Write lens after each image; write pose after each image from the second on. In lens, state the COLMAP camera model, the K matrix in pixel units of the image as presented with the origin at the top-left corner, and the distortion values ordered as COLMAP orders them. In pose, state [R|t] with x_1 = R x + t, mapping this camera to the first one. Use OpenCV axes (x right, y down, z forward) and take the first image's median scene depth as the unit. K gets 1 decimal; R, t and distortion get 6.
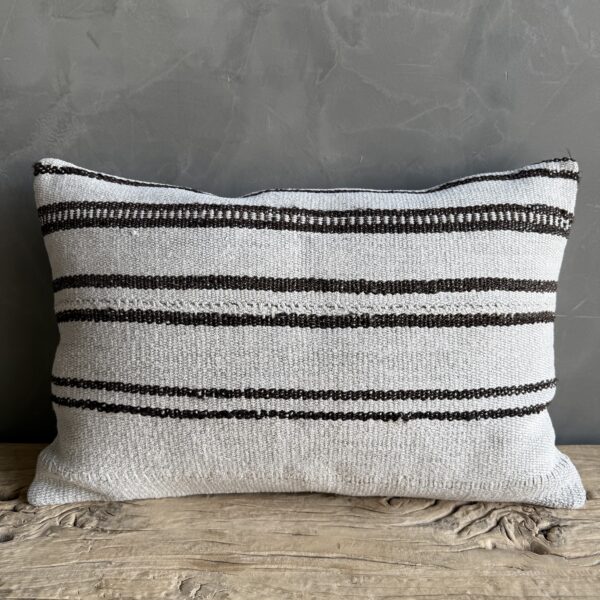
lens RADIAL K [[548.0, 0, 301.2], [0, 548.0, 304.4], [0, 0, 1]] dist [-0.019834, 0.000000]
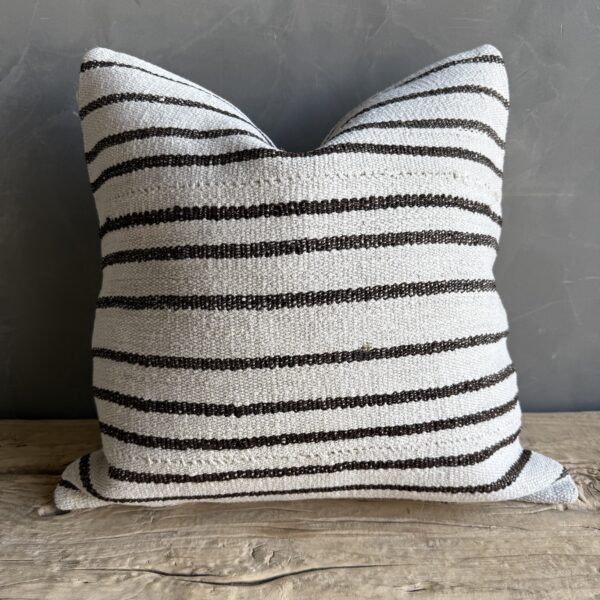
lens RADIAL K [[548.0, 0, 297.3], [0, 548.0, 304.6], [0, 0, 1]] dist [-0.019834, 0.000000]
pose [[0.999818, -0.017649, 0.007216, -0.121515], [0.017526, 0.999707, 0.016692, 0.051537], [-0.007508, -0.016562, 0.999835, 0.030465]]
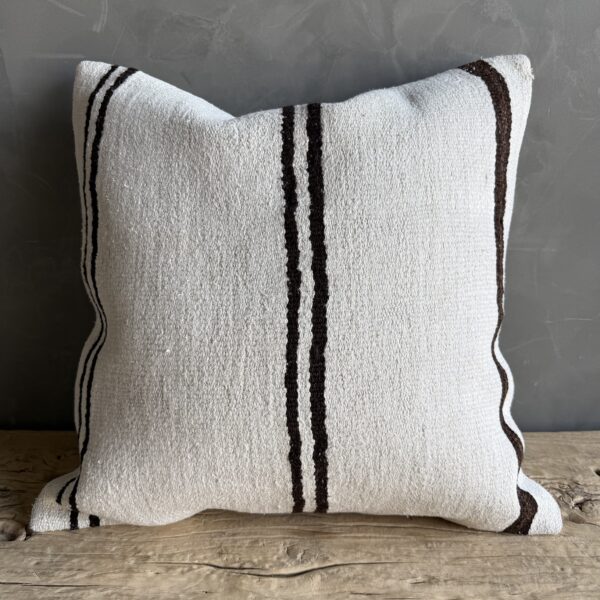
lens RADIAL K [[548.0, 0, 298.0], [0, 548.0, 302.8], [0, 0, 1]] dist [-0.019834, 0.000000]
pose [[0.999920, -0.000911, 0.012652, -0.182687], [0.000420, 0.999248, 0.038783, -0.072260], [-0.012677, -0.038775, 0.999168, -0.168015]]
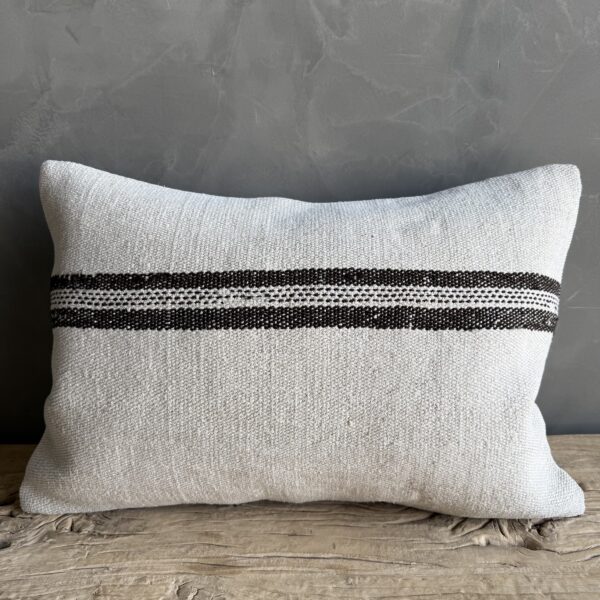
lens RADIAL K [[548.0, 0, 301.4], [0, 548.0, 302.6], [0, 0, 1]] dist [-0.019834, 0.000000]
pose [[0.999784, -0.019820, 0.006211, 0.010394], [0.019527, 0.998831, 0.044211, -0.049197], [-0.007080, -0.044080, 0.999003, 0.011544]]
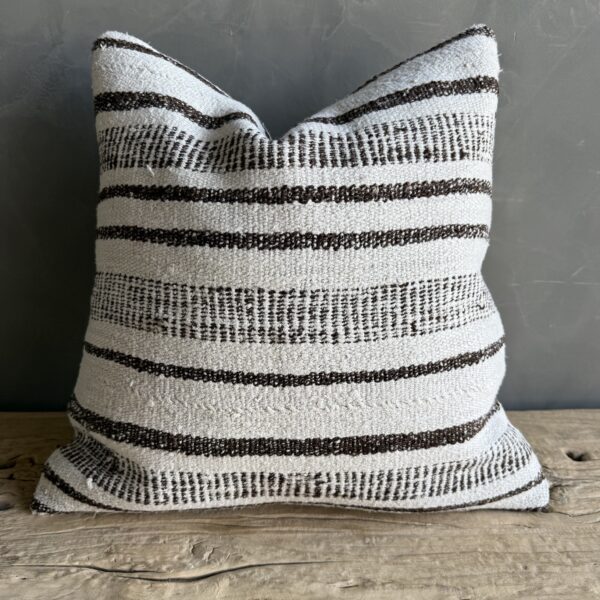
lens RADIAL K [[548.0, 0, 298.4], [0, 548.0, 303.6], [0, 0, 1]] dist [-0.019834, 0.000000]
pose [[0.998742, 0.002409, 0.050087, -0.069168], [-0.004495, 0.999126, 0.041562, 0.025200], [-0.049943, -0.041735, 0.997880, 0.018888]]
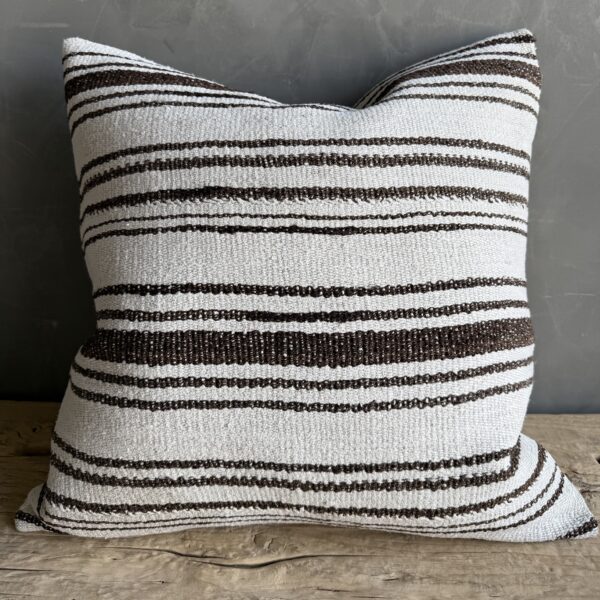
lens RADIAL K [[546.3, 0, 299.7], [0, 546.3, 246.3], [0, 0, 1]] dist [-0.017542, 0.000000]
pose [[0.999476, 0.008191, -0.031311, -0.082667], [-0.008387, 0.999946, -0.006132, -0.078092], [0.031259, 0.006391, 0.999491, -0.120668]]
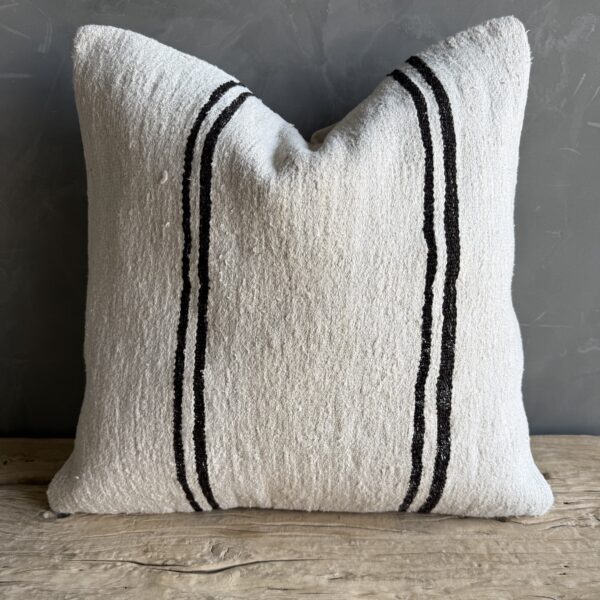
lens RADIAL K [[548.0, 0, 300.4], [0, 548.0, 304.0], [0, 0, 1]] dist [-0.019834, 0.000000]
pose [[0.999931, -0.007506, 0.009019, -0.023400], [0.007516, 0.999971, -0.001108, -0.032301], [-0.009011, 0.001175, 0.999959, -0.208971]]
